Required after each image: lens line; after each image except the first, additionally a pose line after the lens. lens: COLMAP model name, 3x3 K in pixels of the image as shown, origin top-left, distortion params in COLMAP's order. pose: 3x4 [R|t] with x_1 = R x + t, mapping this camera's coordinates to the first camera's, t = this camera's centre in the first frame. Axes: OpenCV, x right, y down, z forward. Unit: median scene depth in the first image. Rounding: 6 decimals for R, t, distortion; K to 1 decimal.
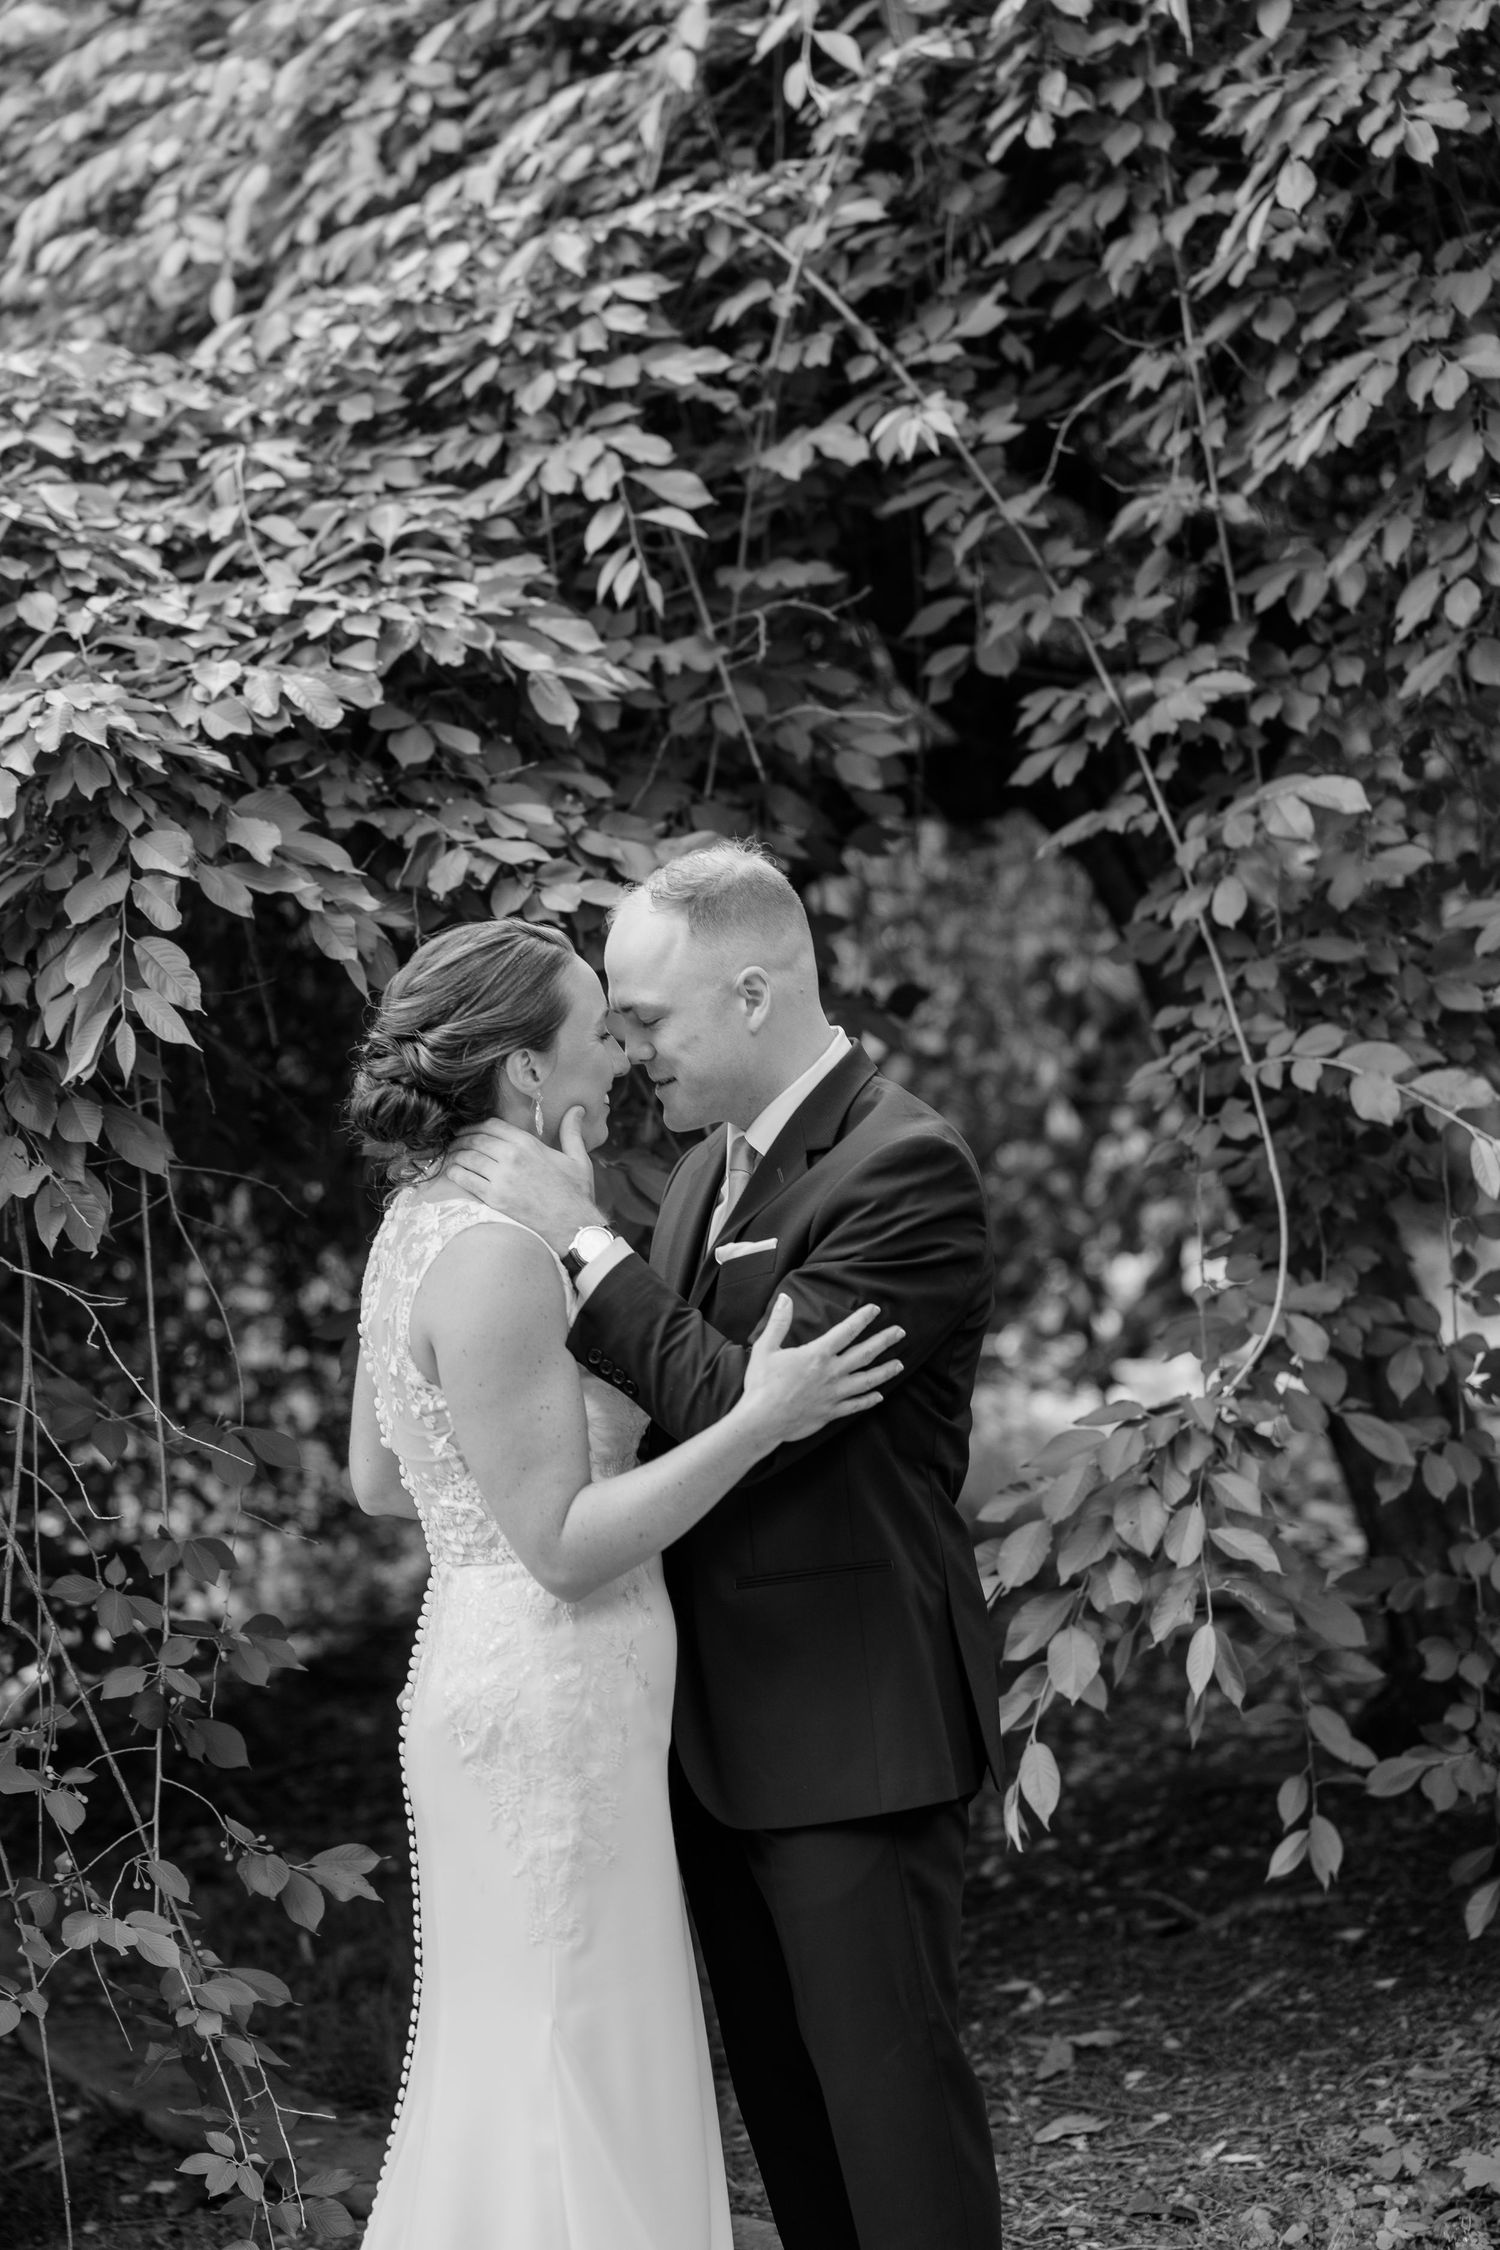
lens RADIAL K [[4186.5, 0, 749.4], [0, 4186.5, 805.5], [0, 0, 1]] dist [0.228215, 0.496848]
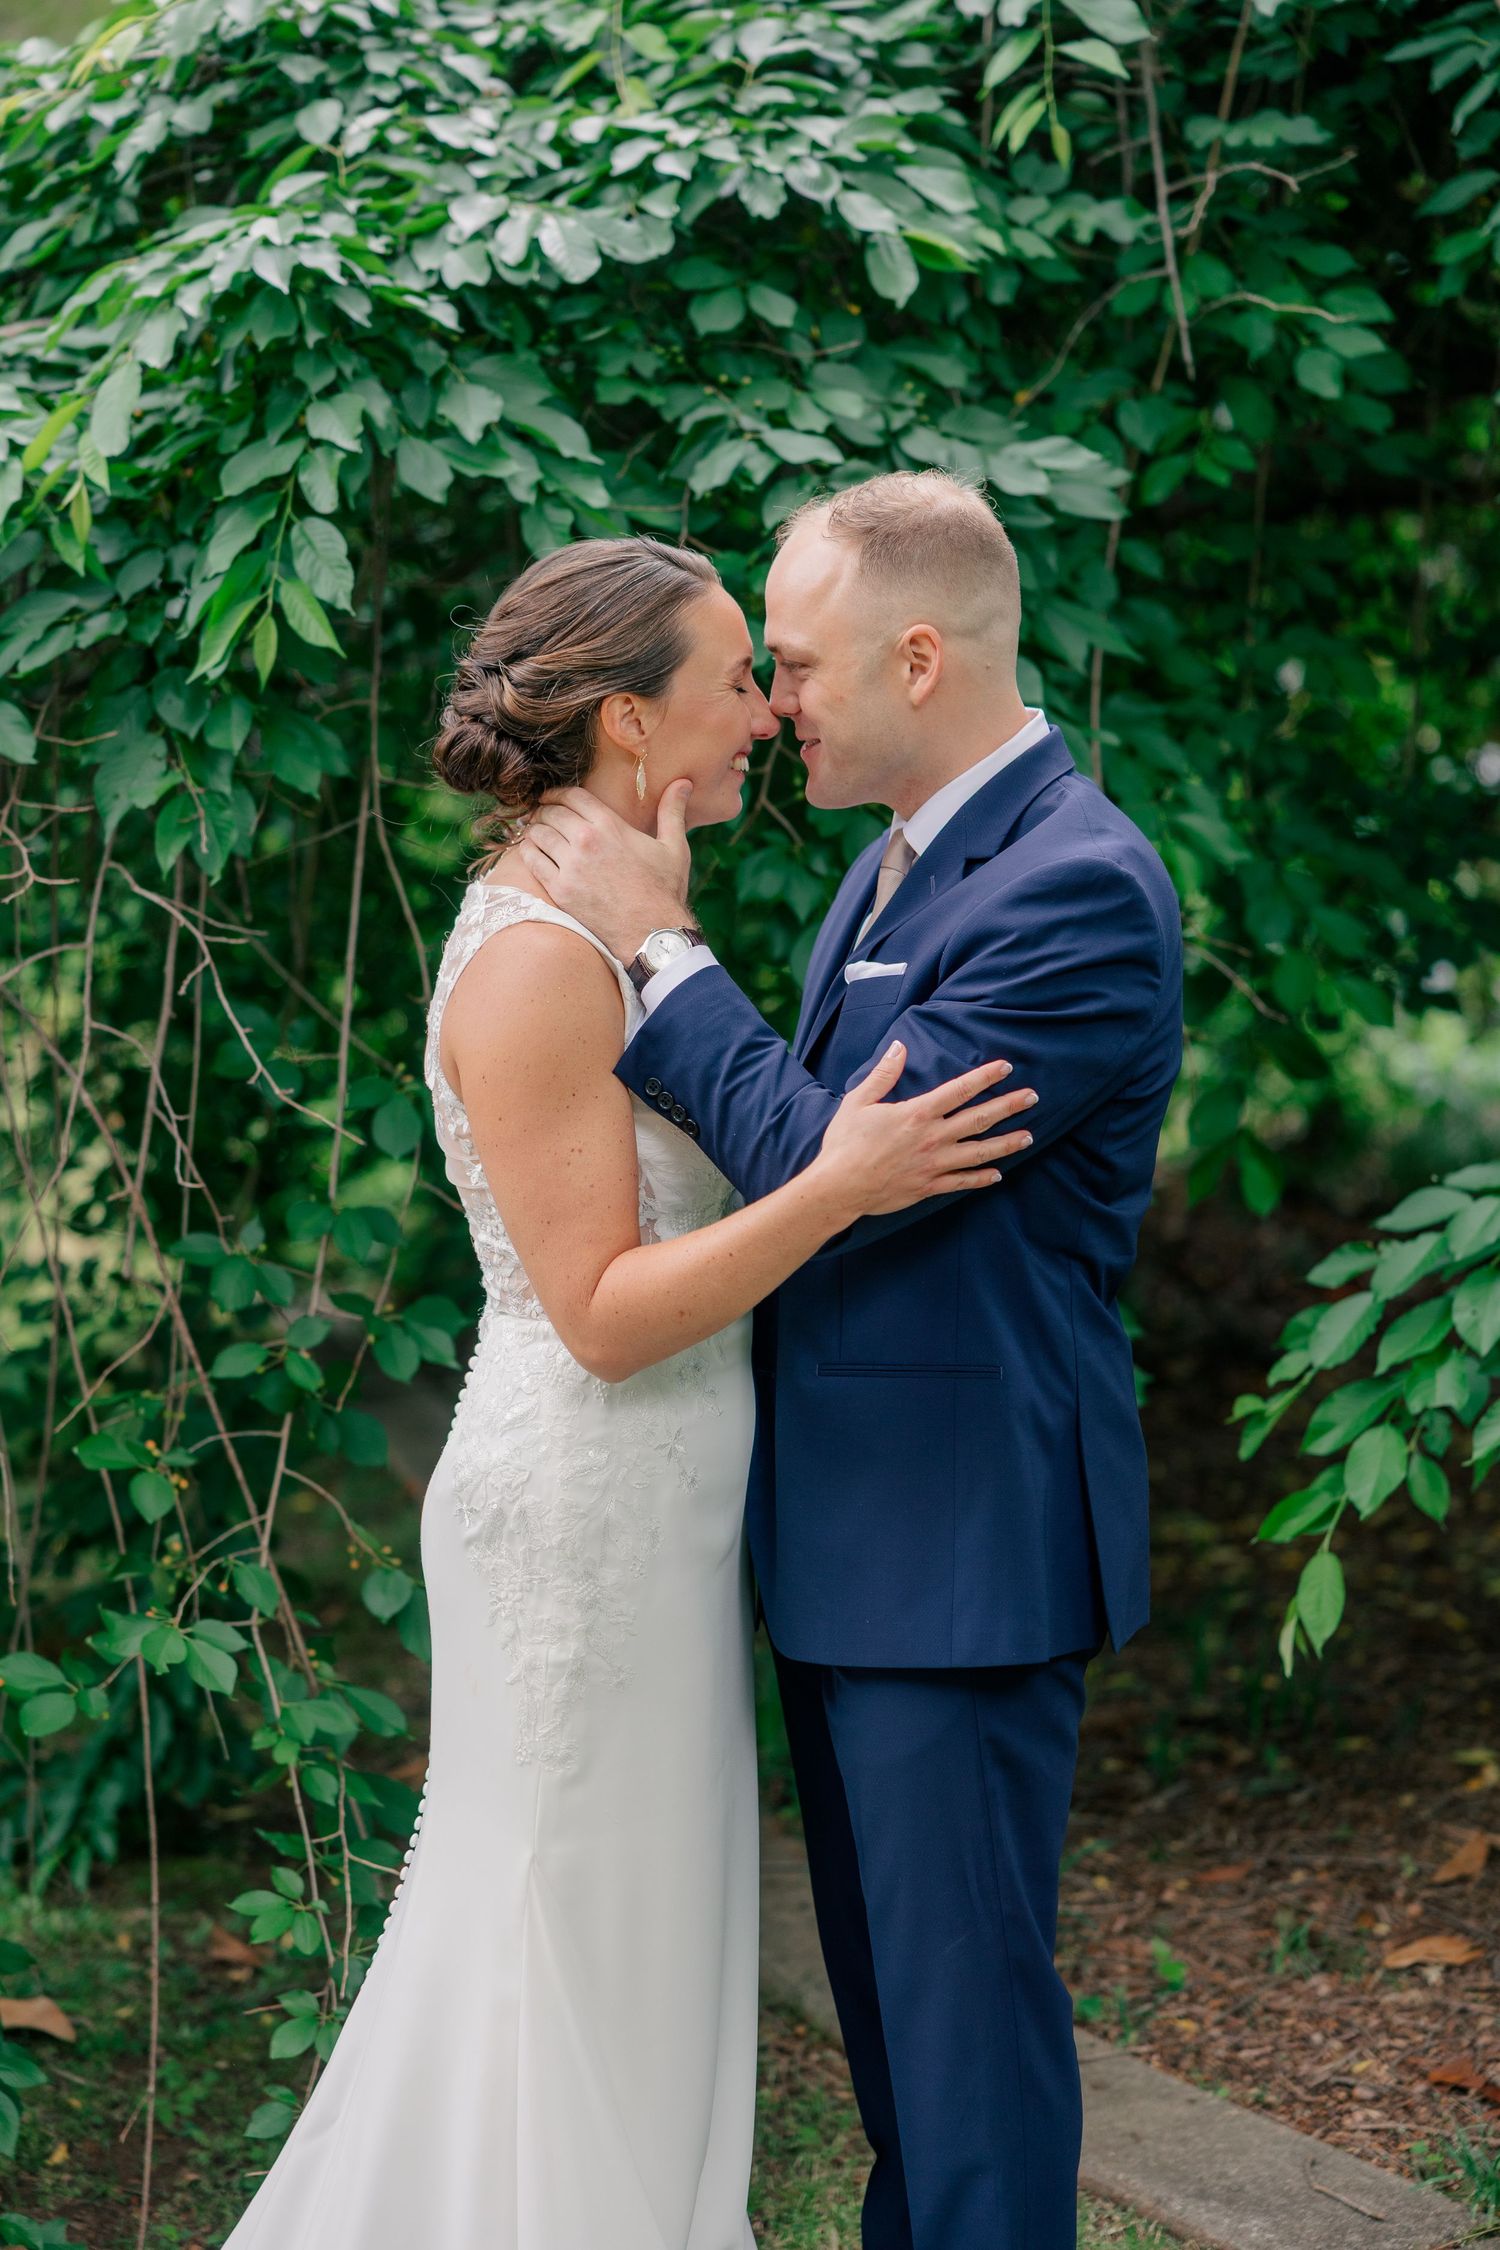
lens RADIAL K [[4186.5, 0, 749.4], [0, 4186.5, 805.5], [0, 0, 1]] dist [0.228215, 0.496848]
pose [[0.973288, 0.094736, -0.209131, 0.119613], [-0.071038, 0.990461, 0.118069, -0.016847], [0.218321, -0.100059, 0.970734, 0.178223]]
